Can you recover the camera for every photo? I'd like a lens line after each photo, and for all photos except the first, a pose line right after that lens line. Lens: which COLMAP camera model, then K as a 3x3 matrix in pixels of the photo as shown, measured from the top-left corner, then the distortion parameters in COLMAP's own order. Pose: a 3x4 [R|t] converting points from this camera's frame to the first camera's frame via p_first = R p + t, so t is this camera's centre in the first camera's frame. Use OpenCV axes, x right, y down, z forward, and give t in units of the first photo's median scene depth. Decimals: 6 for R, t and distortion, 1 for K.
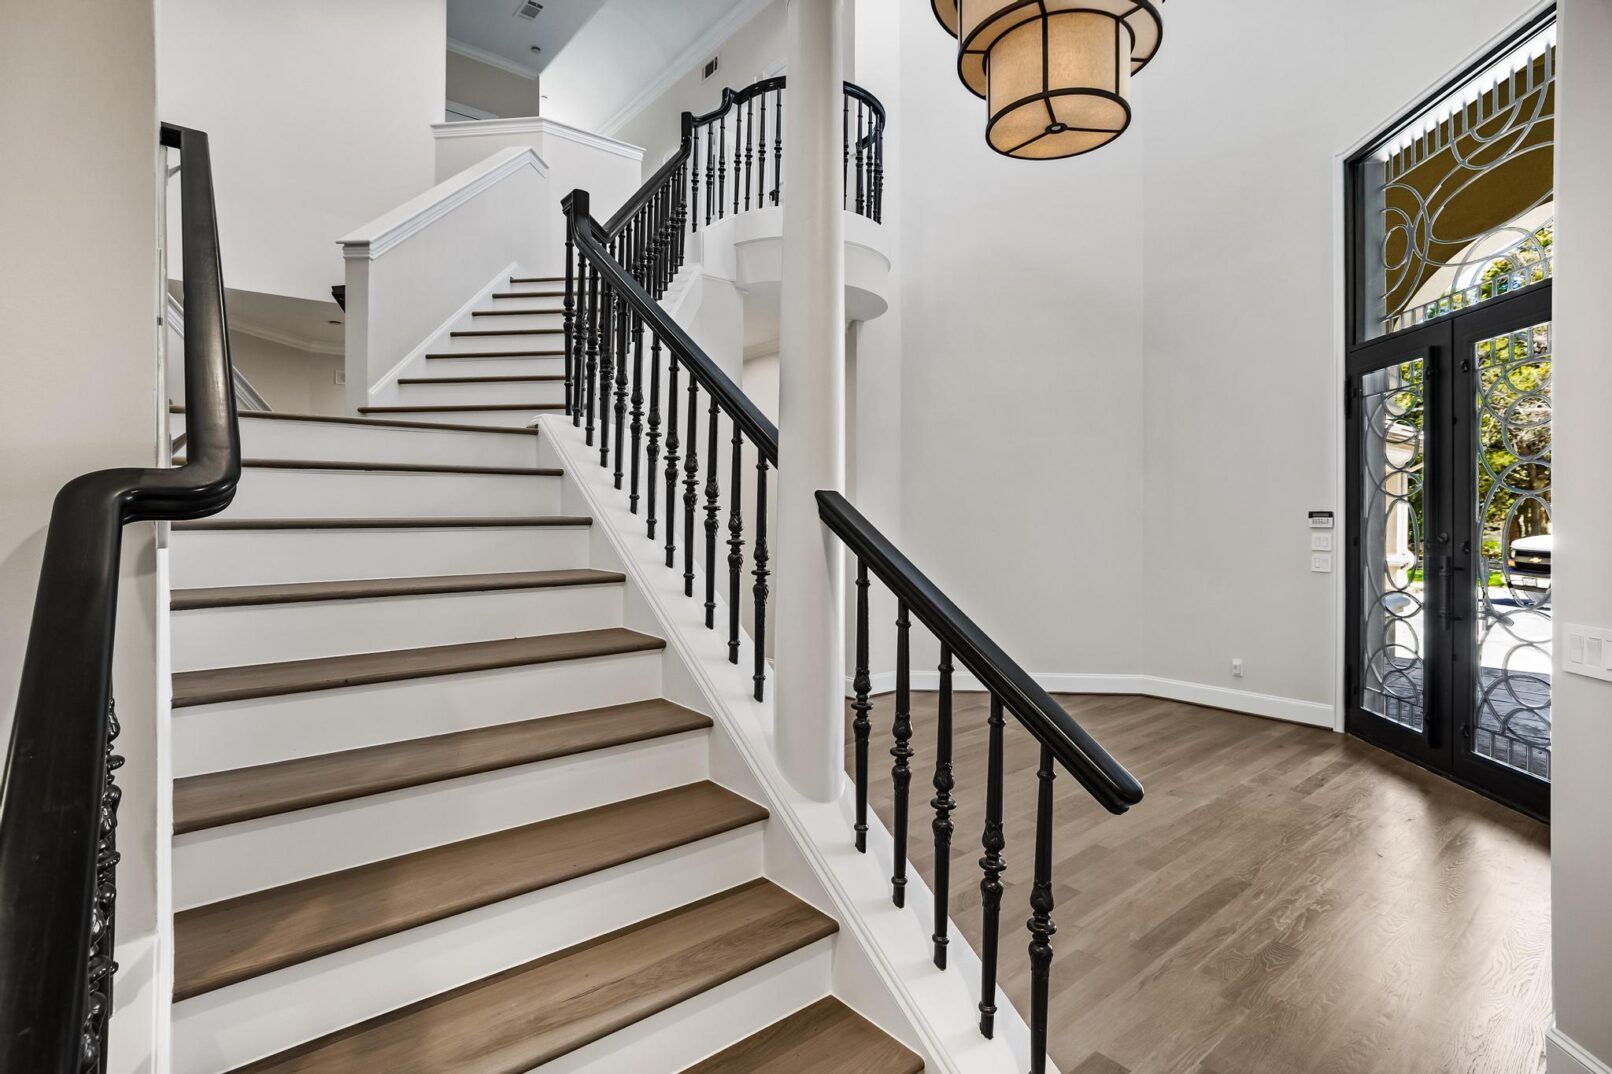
lens RADIAL K [[838.9, 0, 806.0], [0, 838.9, 537.0], [0, 0, 1]] dist [-0.000709, -0.000013]
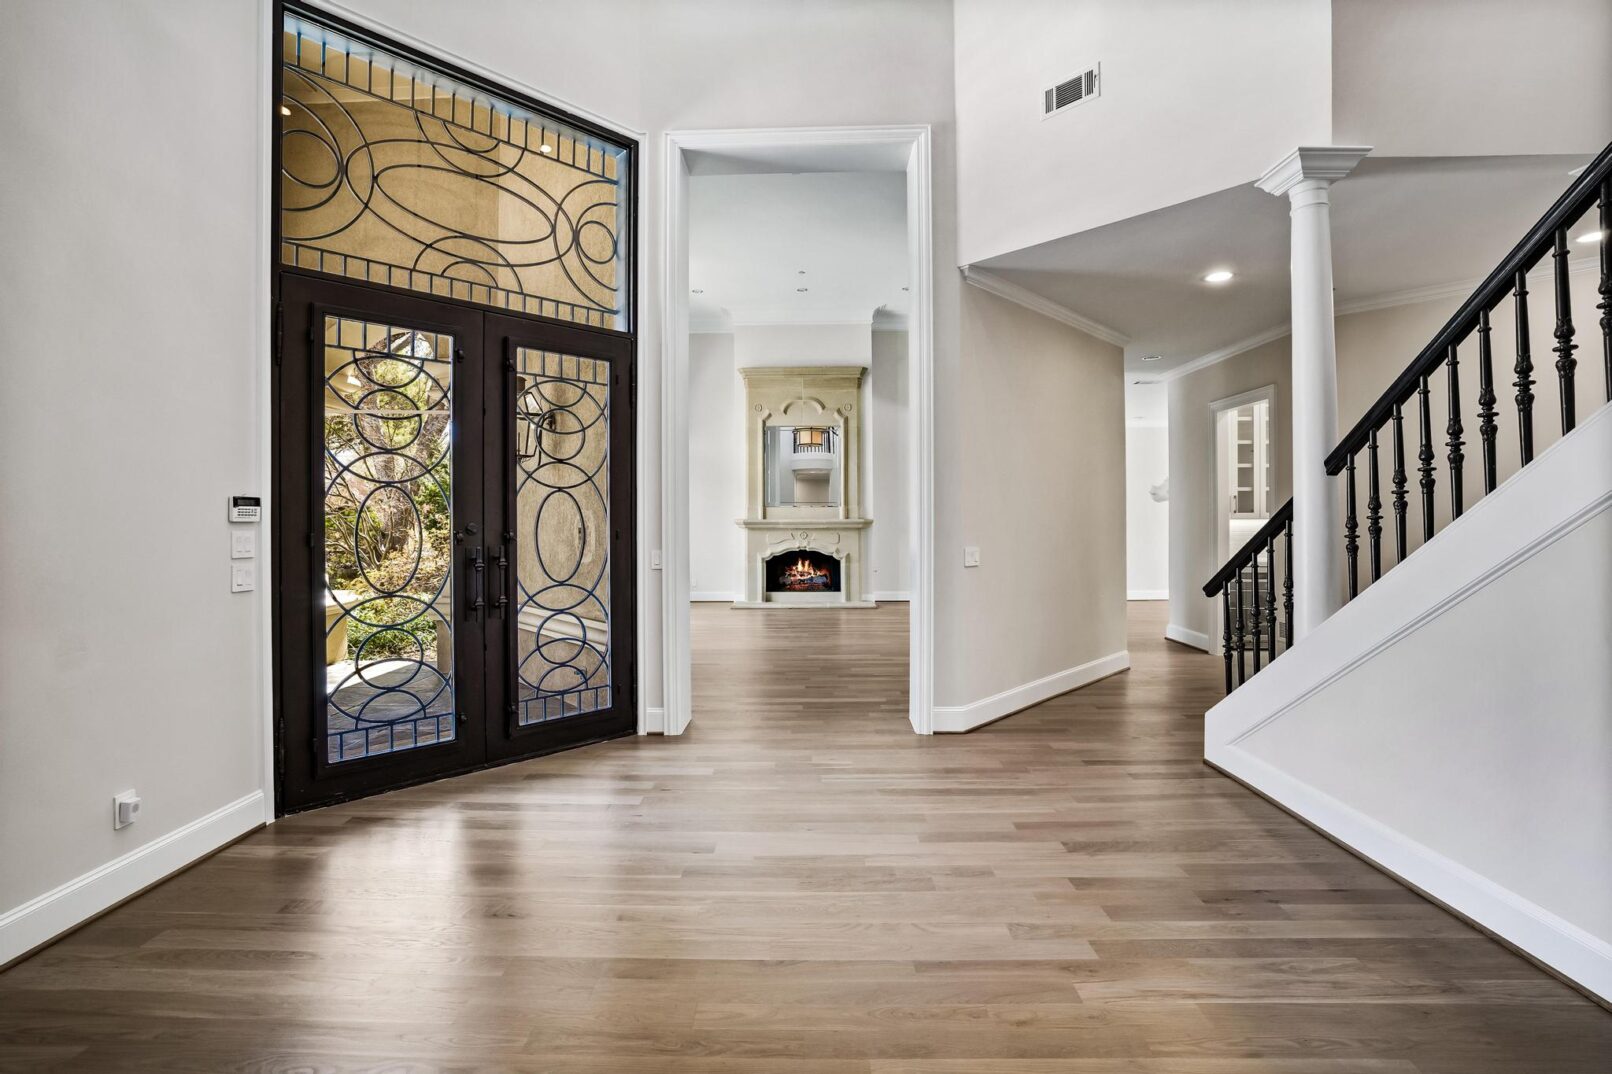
lens RADIAL K [[712.0, 0, 806.0], [0, 712.0, 537.0], [0, 0, 1]] dist [-0.009333, -0.000089]
pose [[-0.732016, 0.000639, 0.681287, -0.077762], [0.034582, 0.998745, 0.036220, -0.004496], [-0.680409, 0.050074, -0.731120, 1.147125]]
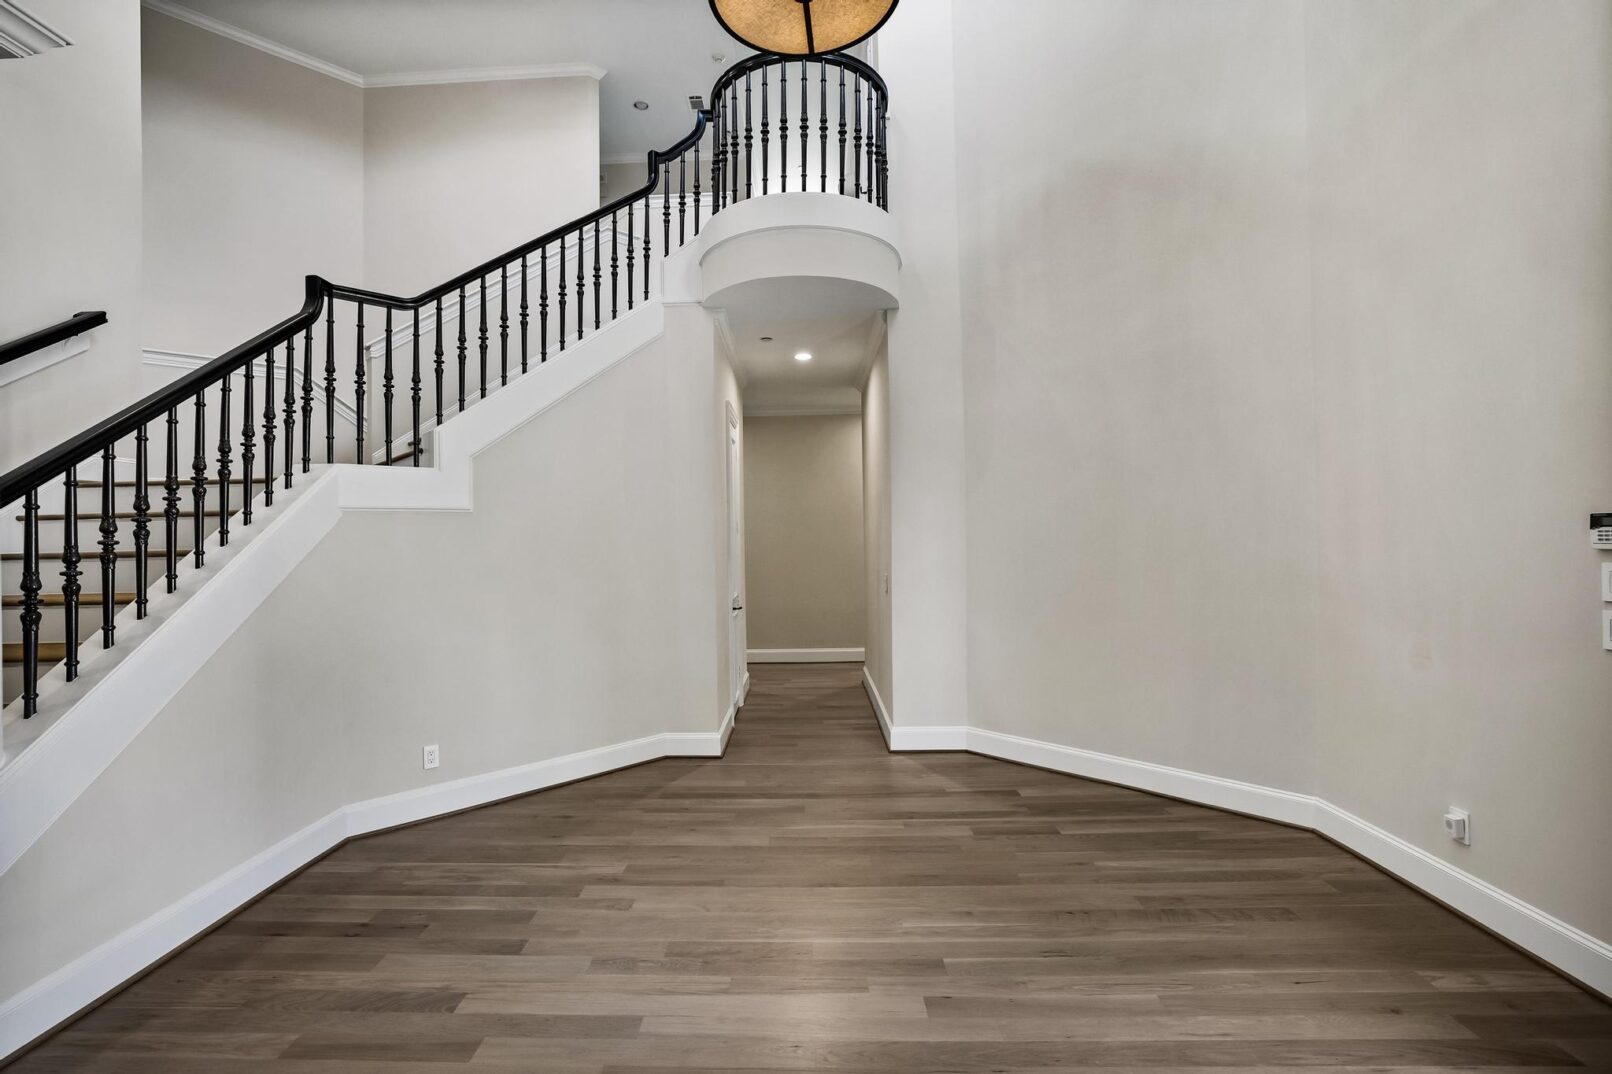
lens RADIAL K [[712.0, 0, 806.0], [0, 712.0, 537.0], [0, 0, 1]] dist [-0.009333, -0.000089]
pose [[0.741829, -0.006050, -0.670562, 0.564905], [-0.016841, 0.999476, -0.027649, -0.000540], [0.670378, 0.031804, 0.741338, 0.455199]]
